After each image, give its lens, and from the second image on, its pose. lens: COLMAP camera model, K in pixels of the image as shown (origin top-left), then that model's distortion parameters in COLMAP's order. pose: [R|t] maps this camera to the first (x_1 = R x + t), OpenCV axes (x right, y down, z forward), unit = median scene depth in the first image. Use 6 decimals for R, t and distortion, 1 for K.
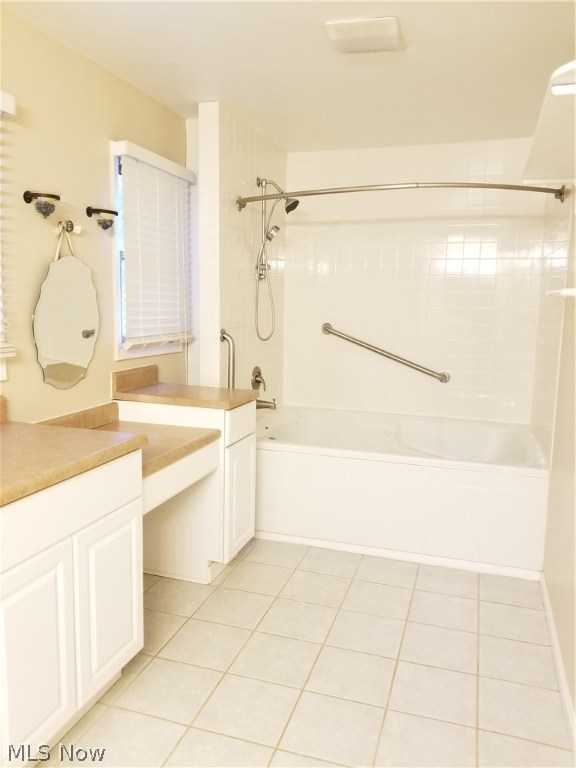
lens RADIAL K [[620.4, 0, 291.6], [0, 620.4, 372.8], [0, 0, 1]] dist [0.053630, -0.105405]
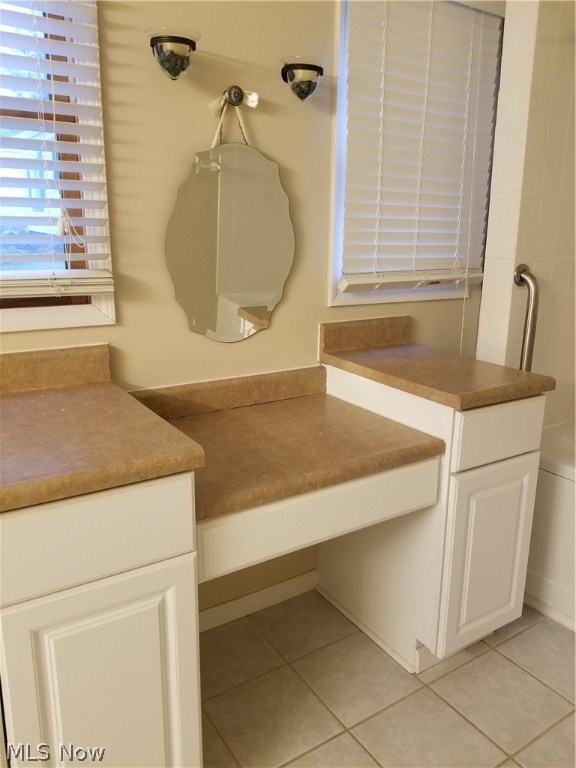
lens RADIAL K [[620.4, 0, 291.6], [0, 620.4, 372.8], [0, 0, 1]] dist [0.053630, -0.105405]
pose [[0.775860, 0.140177, -0.615136, 0.113572], [-0.076465, 0.988710, 0.128863, -0.032108], [0.626254, -0.052944, 0.777819, 0.445317]]
